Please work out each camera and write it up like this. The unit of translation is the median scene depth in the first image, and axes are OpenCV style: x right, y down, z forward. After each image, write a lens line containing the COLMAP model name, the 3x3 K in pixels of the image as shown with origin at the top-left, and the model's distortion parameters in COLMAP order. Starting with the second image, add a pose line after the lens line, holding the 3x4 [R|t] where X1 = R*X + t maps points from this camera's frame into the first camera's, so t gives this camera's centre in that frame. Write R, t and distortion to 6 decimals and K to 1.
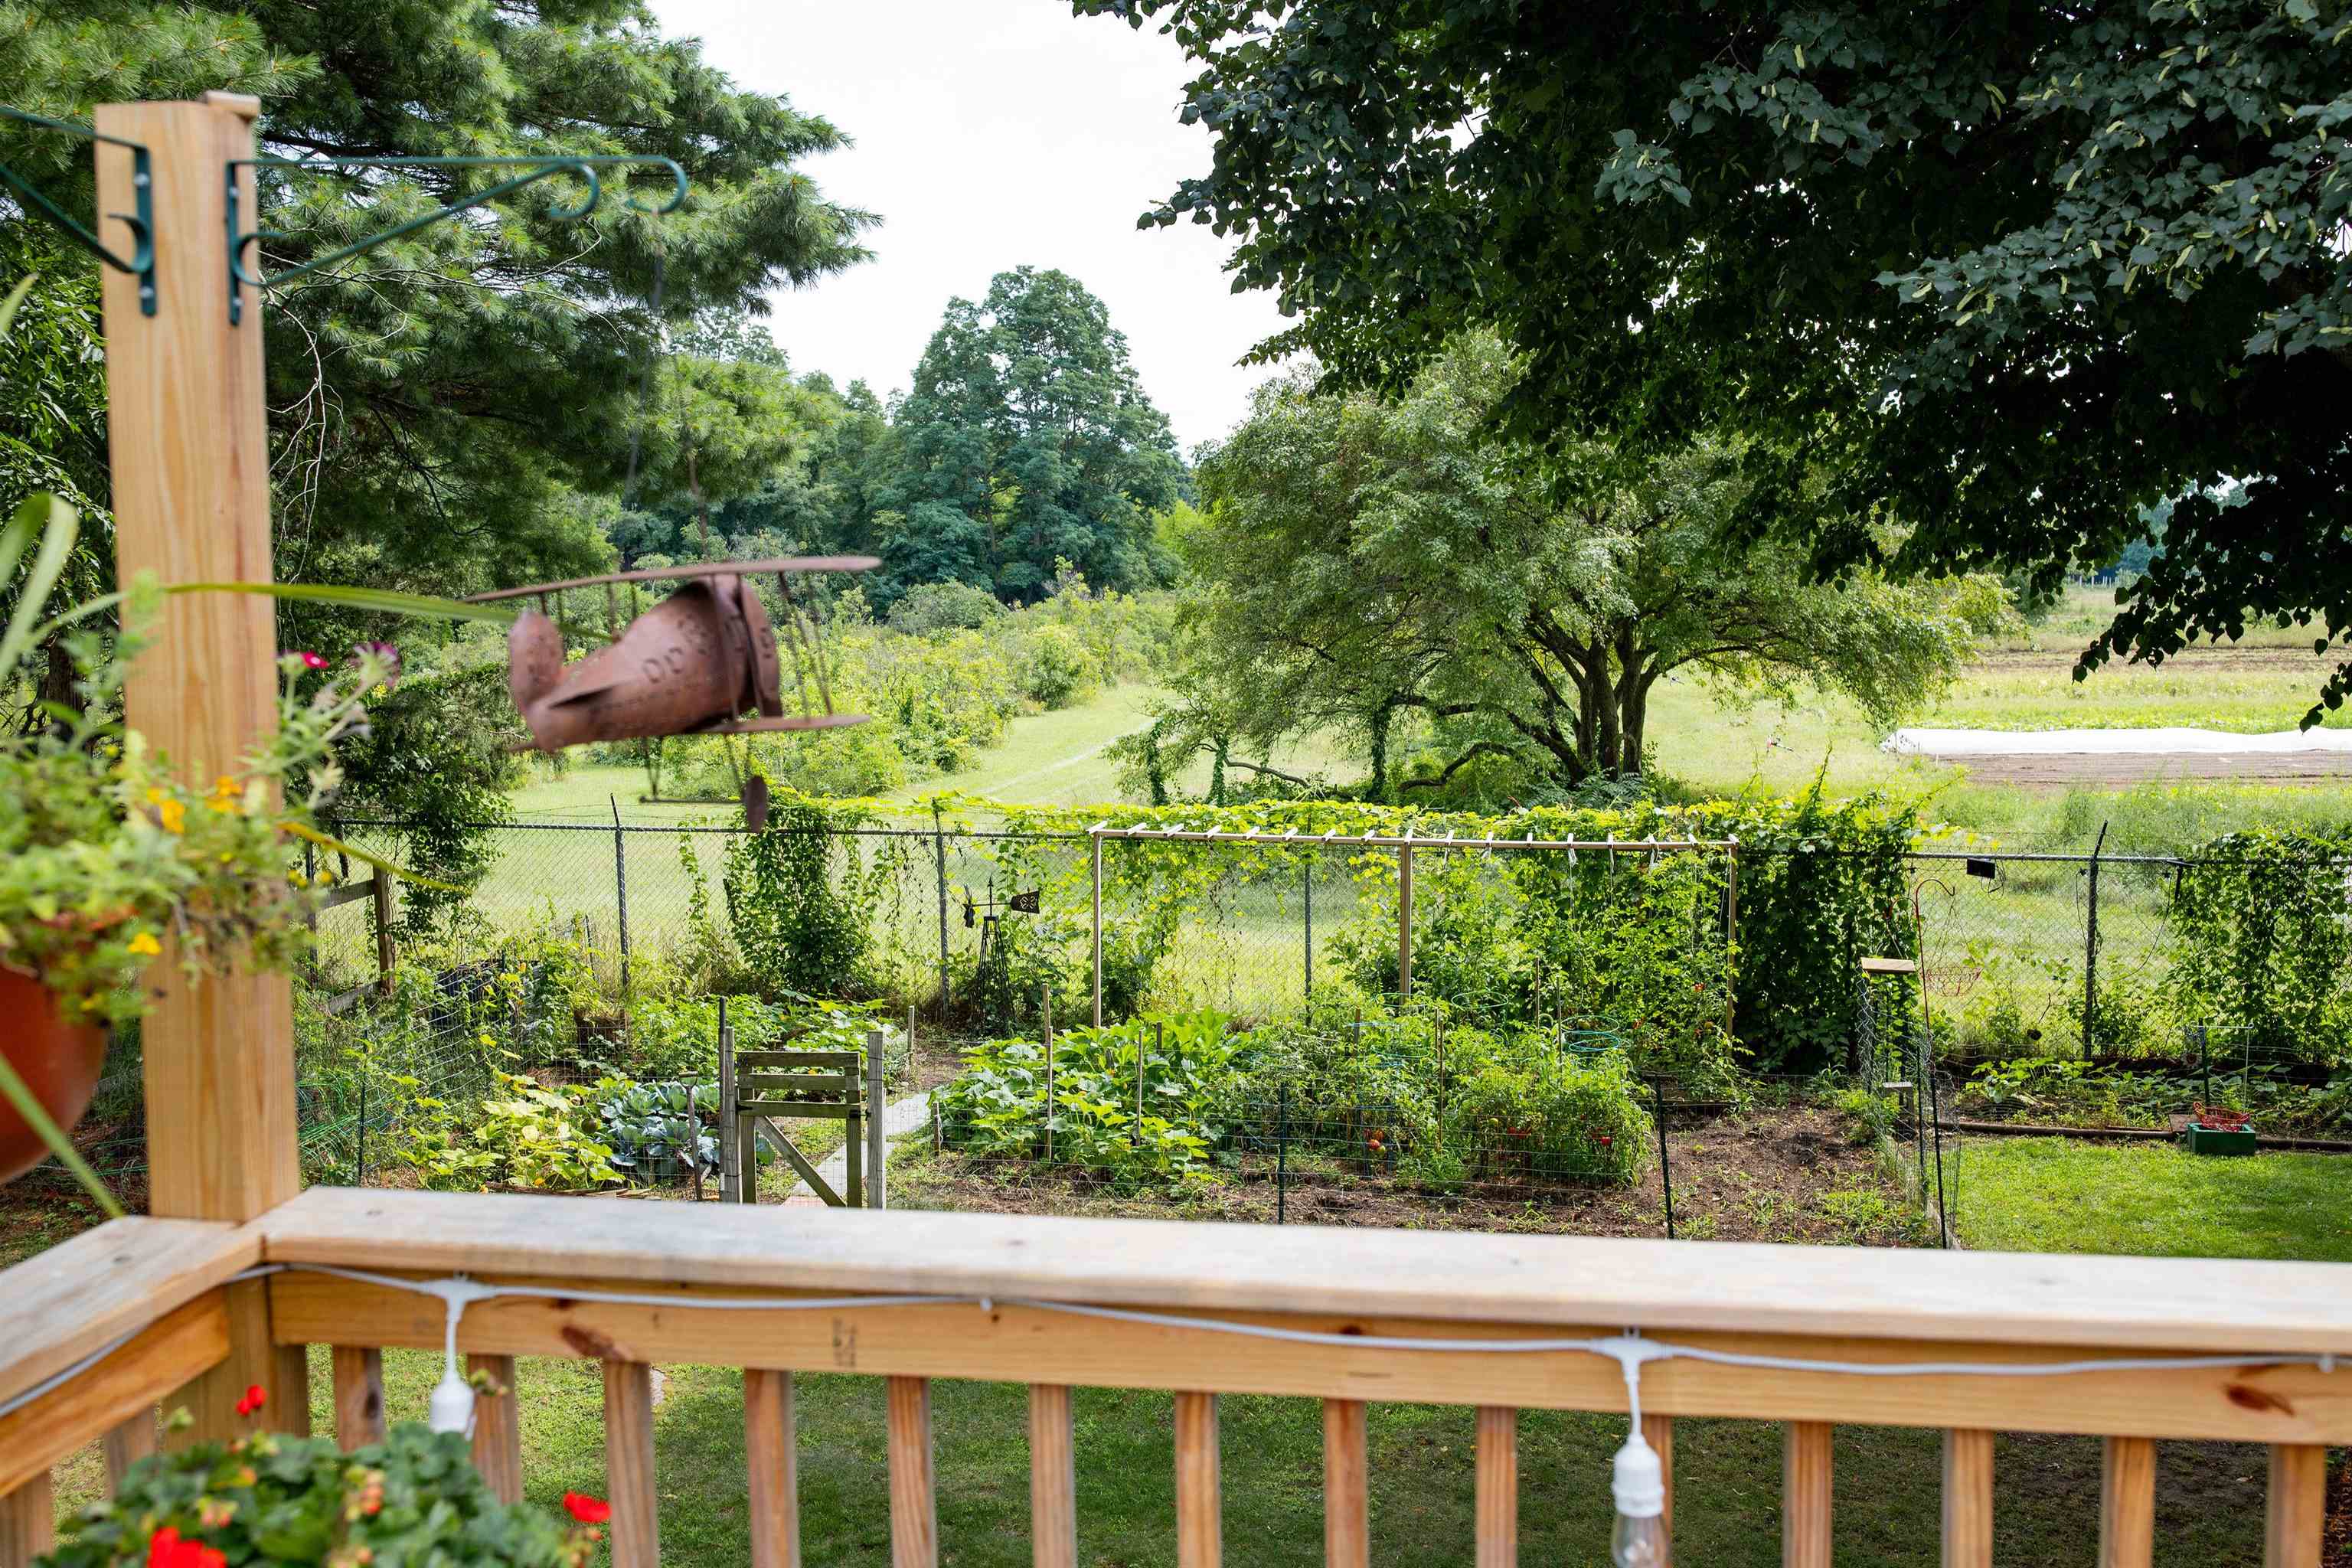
lens RADIAL K [[2258.9, 0, 1176.0], [0, 2258.9, 784.0], [0, 0, 1]] dist [-0.009299, -0.000106]
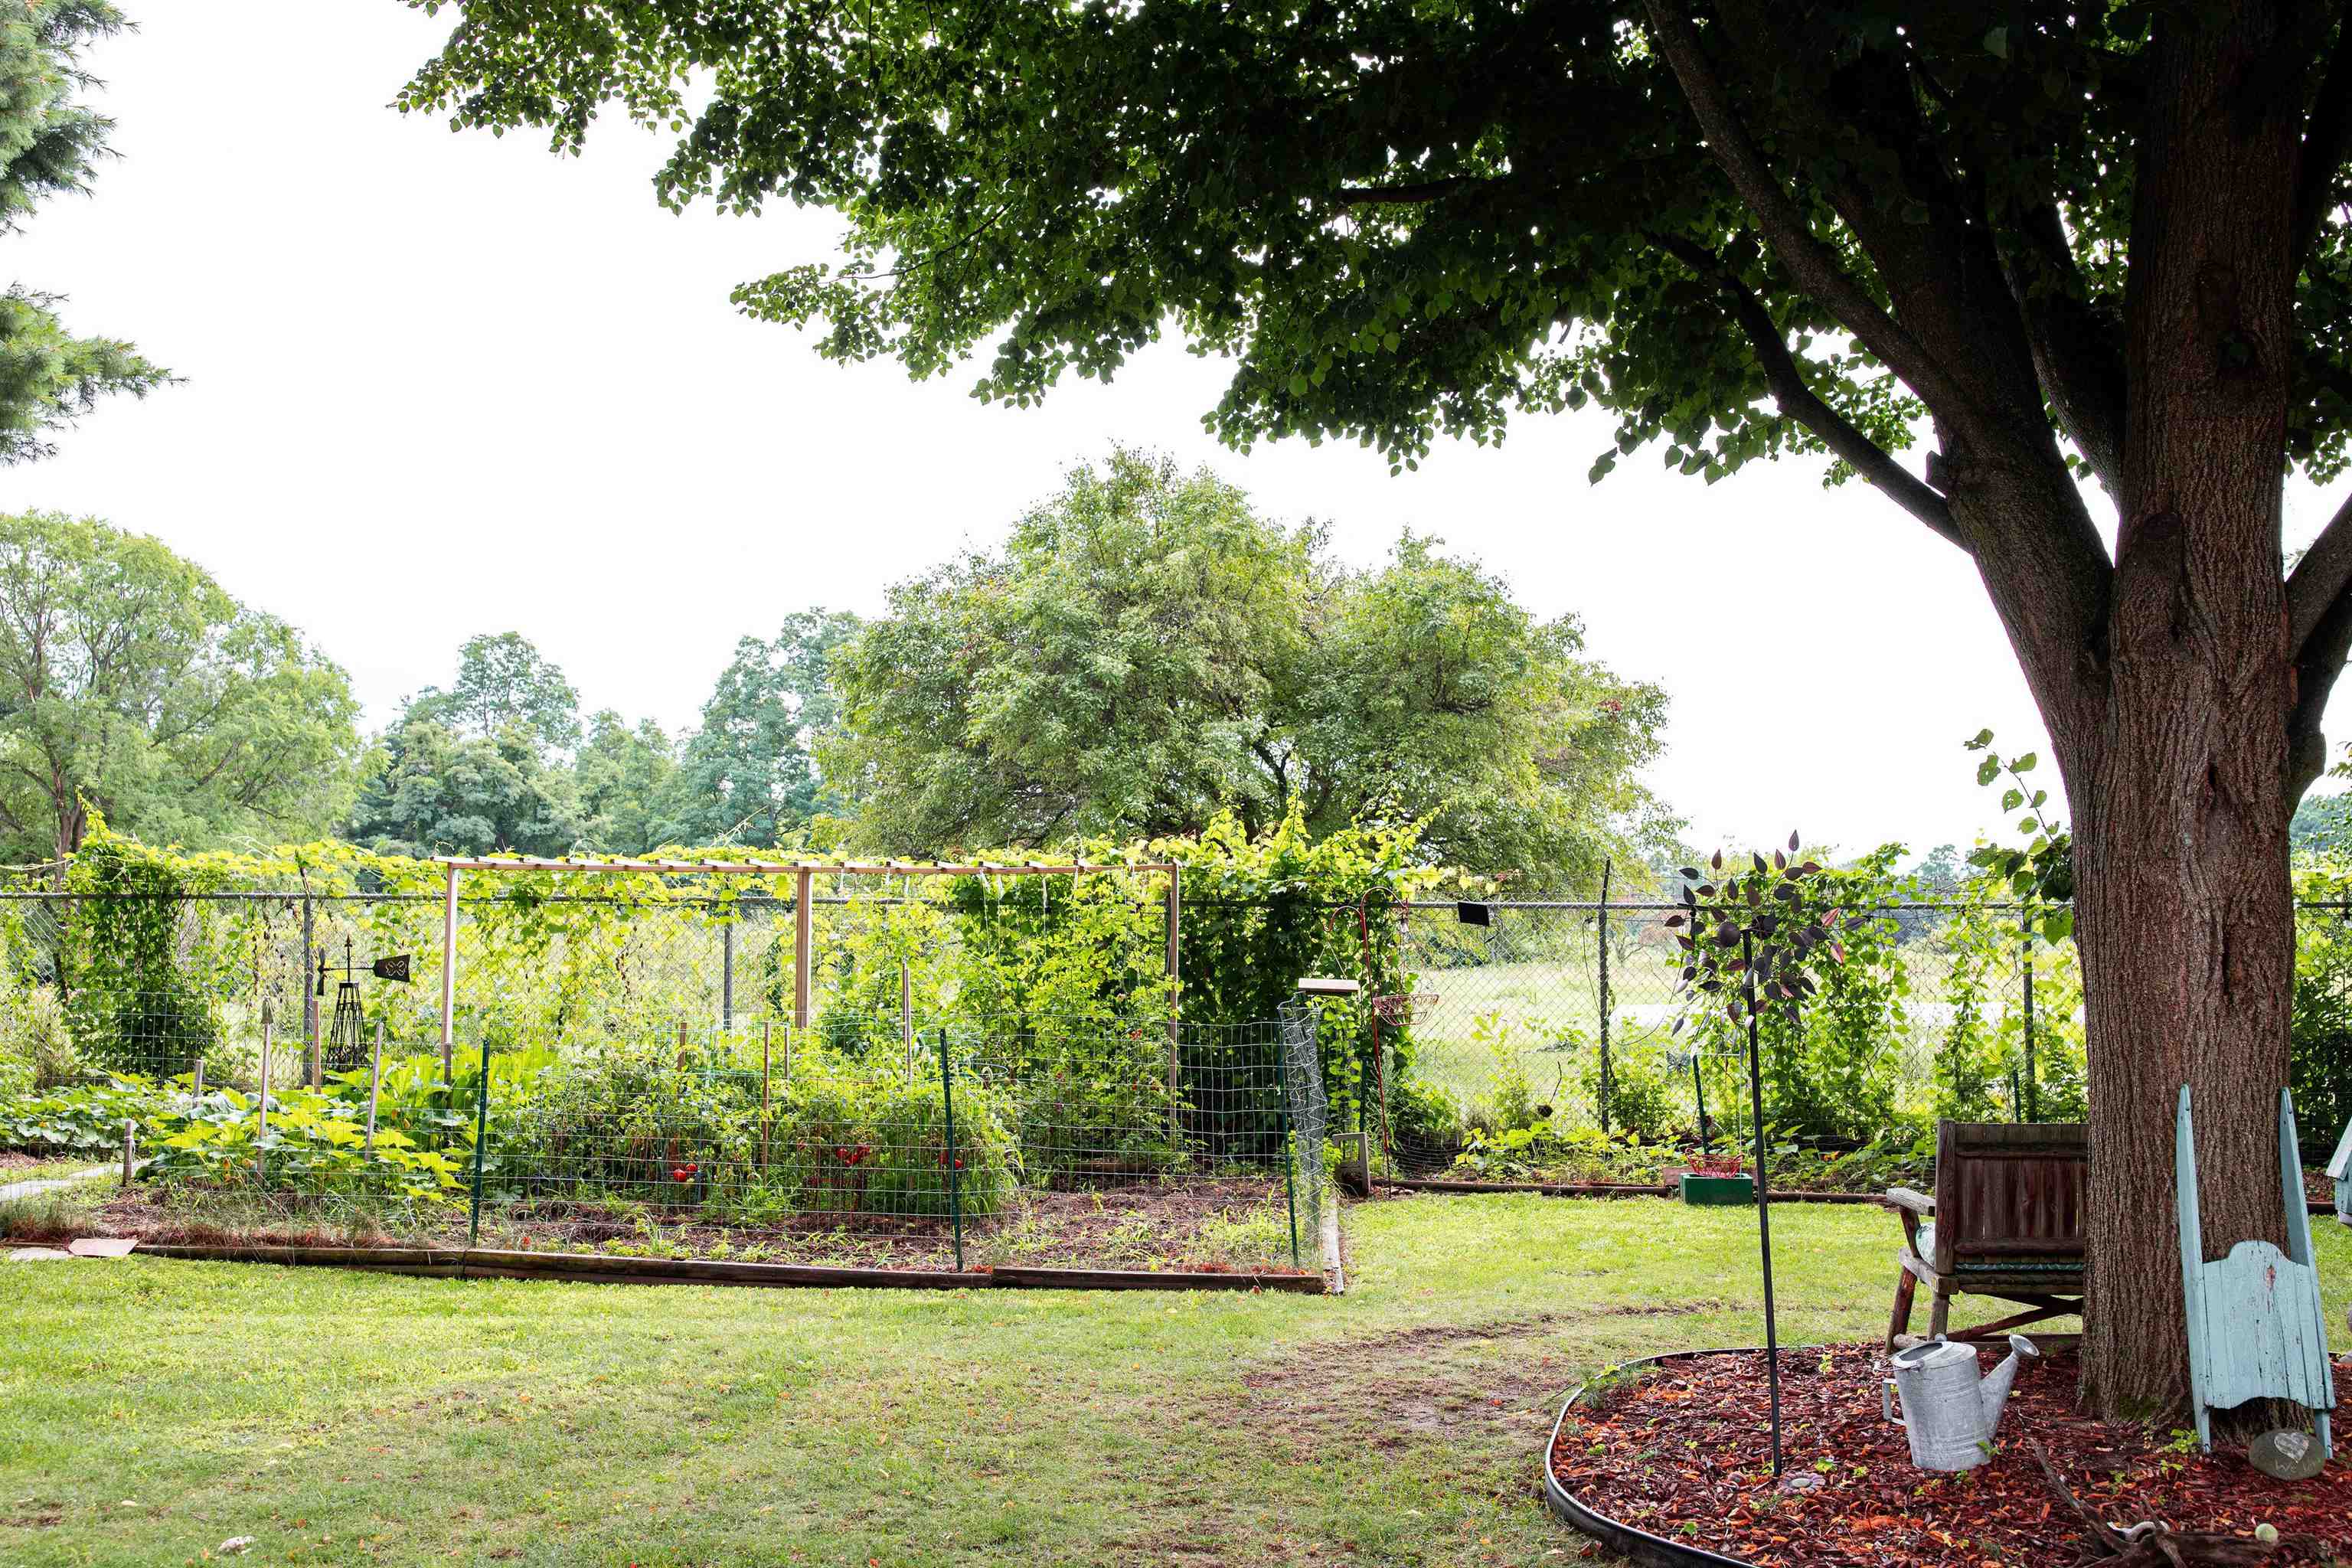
lens RADIAL K [[2258.9, 0, 1176.0], [0, 2258.9, 784.0], [0, 0, 1]] dist [-0.009299, -0.000106]
pose [[0.997051, 0.012582, 0.075702, 0.156805], [-0.000030, 0.986531, -0.163572, 0.118280], [-0.076741, 0.163087, 0.983623, 0.122813]]
